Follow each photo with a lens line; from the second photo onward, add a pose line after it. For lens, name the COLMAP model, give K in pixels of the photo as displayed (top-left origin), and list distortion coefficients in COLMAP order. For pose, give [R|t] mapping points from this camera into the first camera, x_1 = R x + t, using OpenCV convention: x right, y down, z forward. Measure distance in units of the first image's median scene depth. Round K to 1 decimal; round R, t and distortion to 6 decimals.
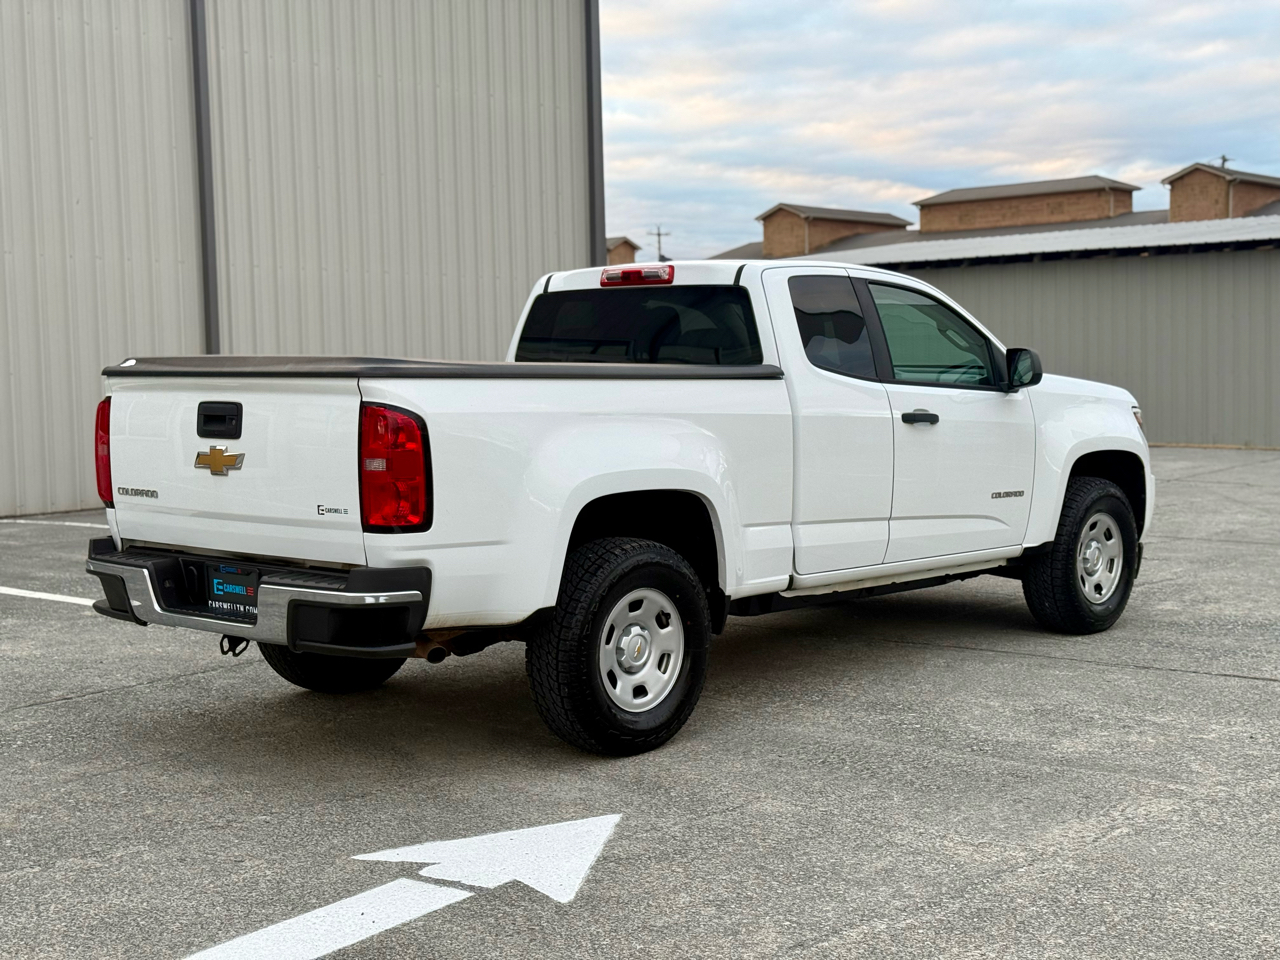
lens RADIAL K [[1766.7, 0, 640.0], [0, 1766.7, 480.0], [0, 0, 1]] dist [0.176742, -0.490282]
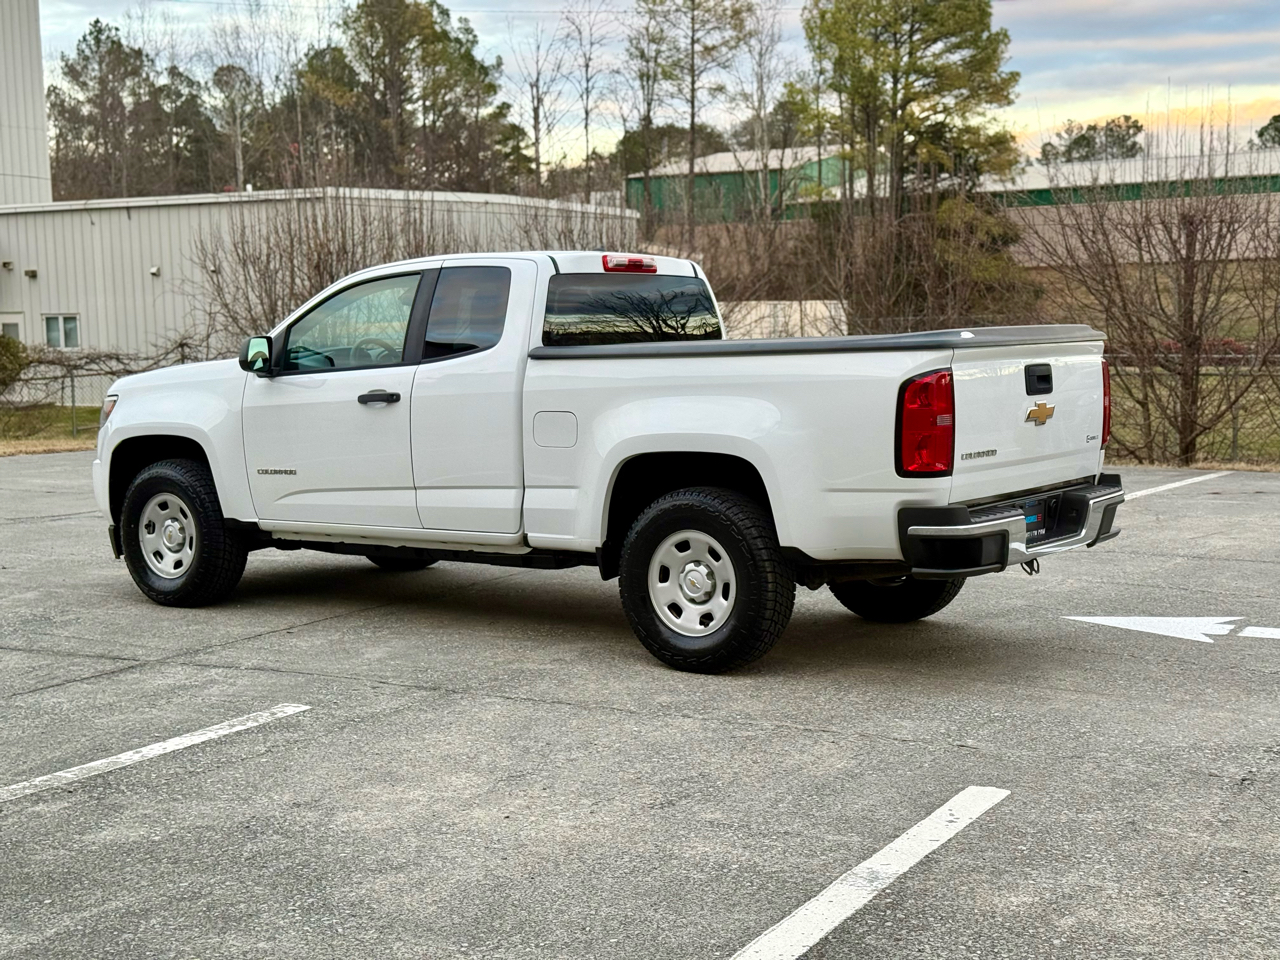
lens RADIAL K [[1762.1, 0, 658.6], [0, 1762.1, 487.8], [0, 0, 1]] dist [0.193698, -0.397171]
pose [[-0.118708, -0.079657, 0.989729, -1.400654], [0.087137, 0.992095, 0.090299, -0.091779], [-0.989098, 0.096962, -0.110829, 1.391721]]
